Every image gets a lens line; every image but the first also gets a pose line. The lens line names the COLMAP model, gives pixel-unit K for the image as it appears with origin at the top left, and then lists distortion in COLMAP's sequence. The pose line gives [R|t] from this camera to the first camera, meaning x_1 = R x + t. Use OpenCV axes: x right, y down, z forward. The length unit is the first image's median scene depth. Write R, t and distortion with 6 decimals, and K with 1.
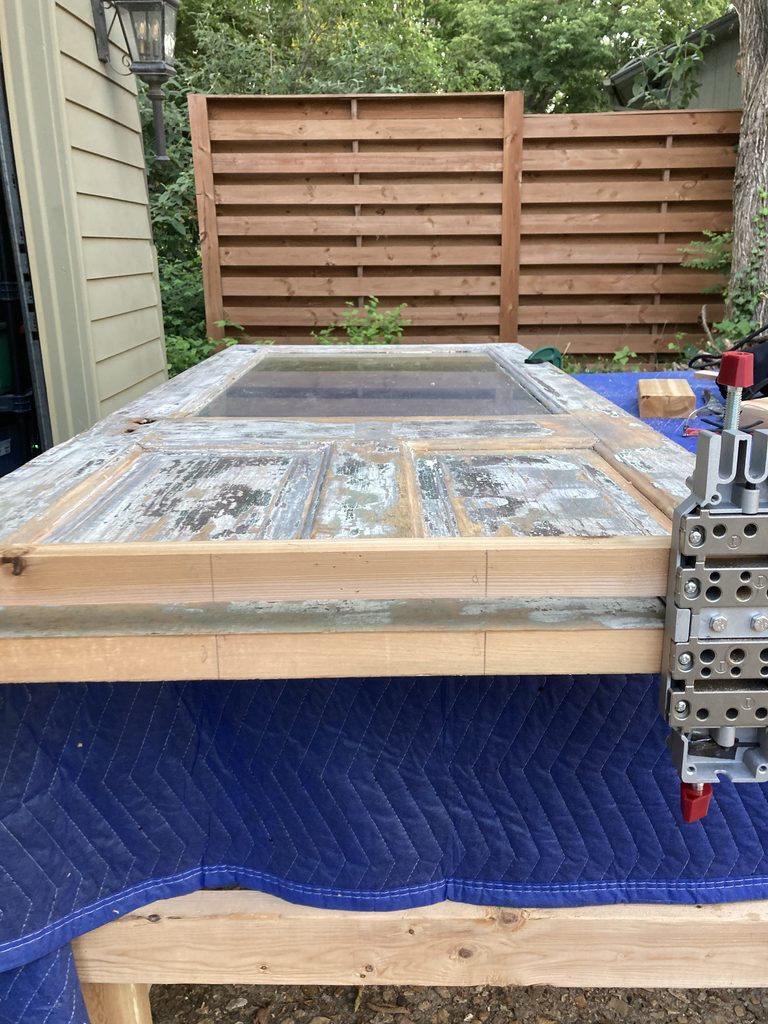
lens RADIAL K [[843.5, 0, 386.0], [0, 843.5, 509.5], [0, 0, 1]] dist [0.032983, -0.009276]
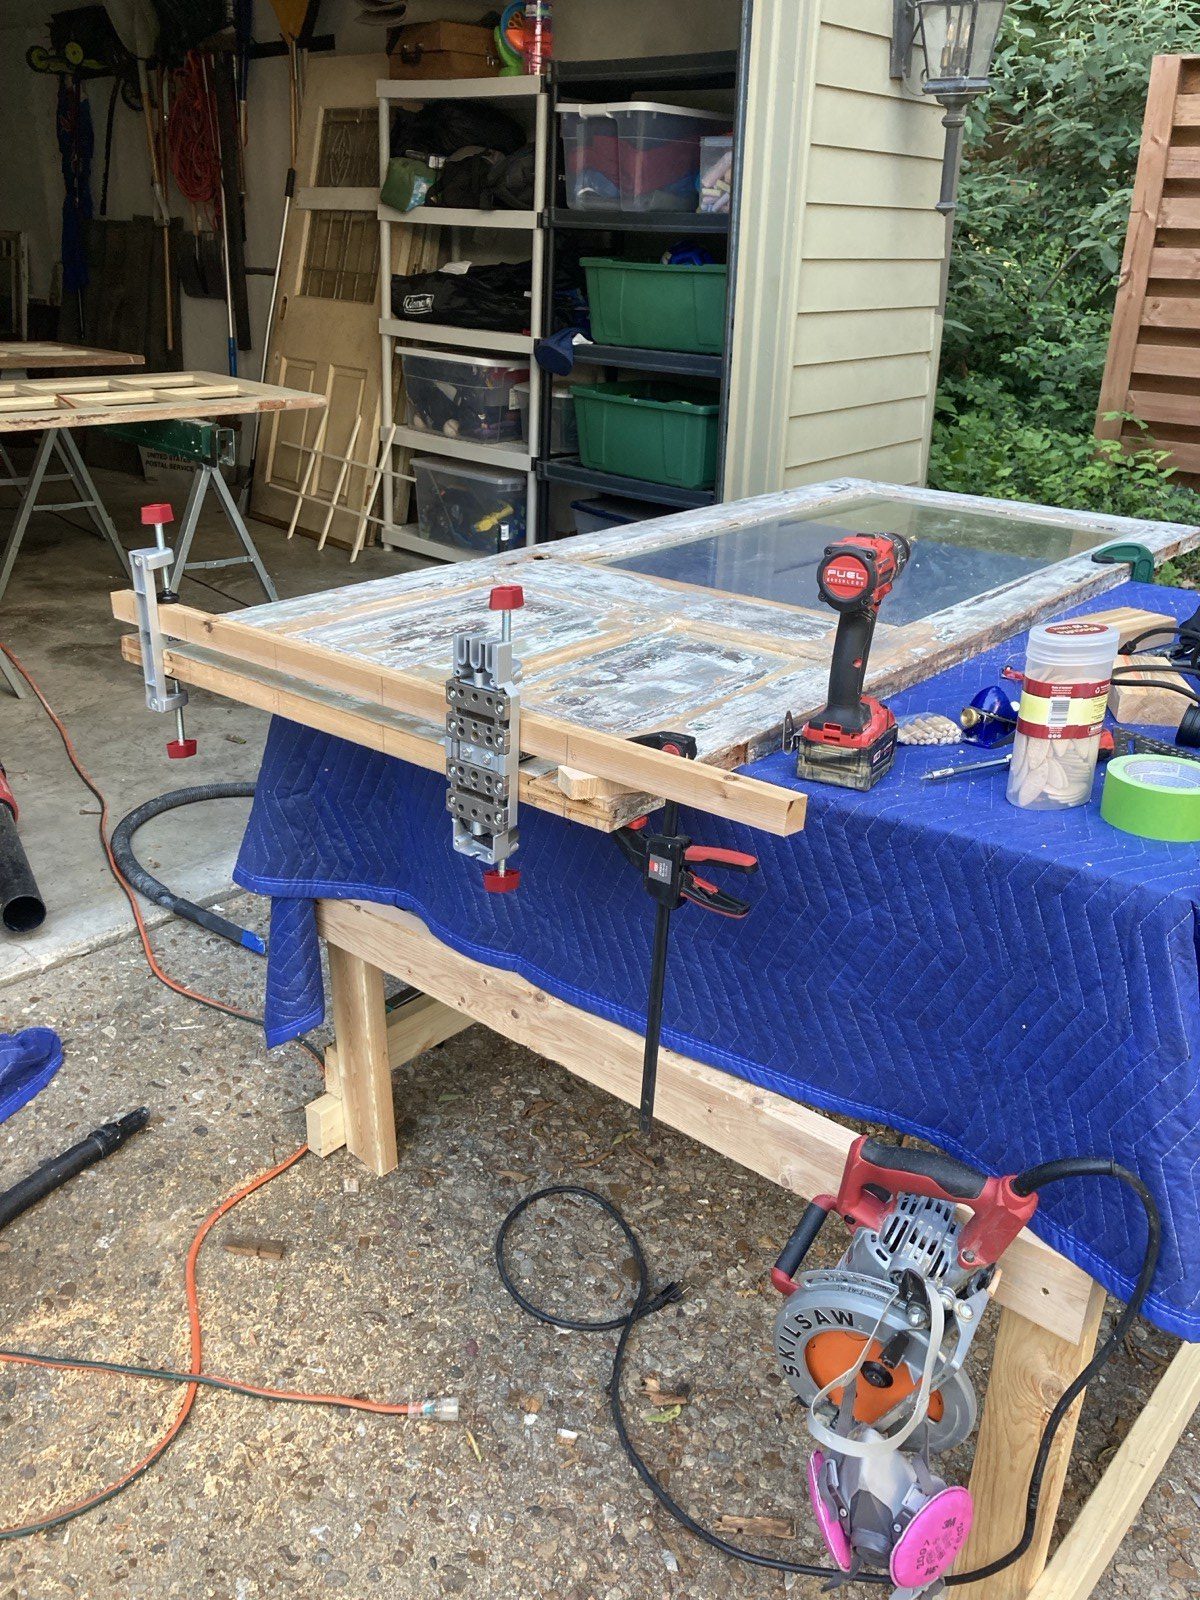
lens RADIAL K [[1317.9, 0, 594.7], [0, 1317.9, 802.2], [0, 0, 1]] dist [0.032983, -0.009276]
pose [[0.768022, 0.280537, -0.575709, 0.341477], [-0.219655, 0.959812, 0.174678, -0.043917], [0.601576, -0.007699, 0.798778, -0.141818]]
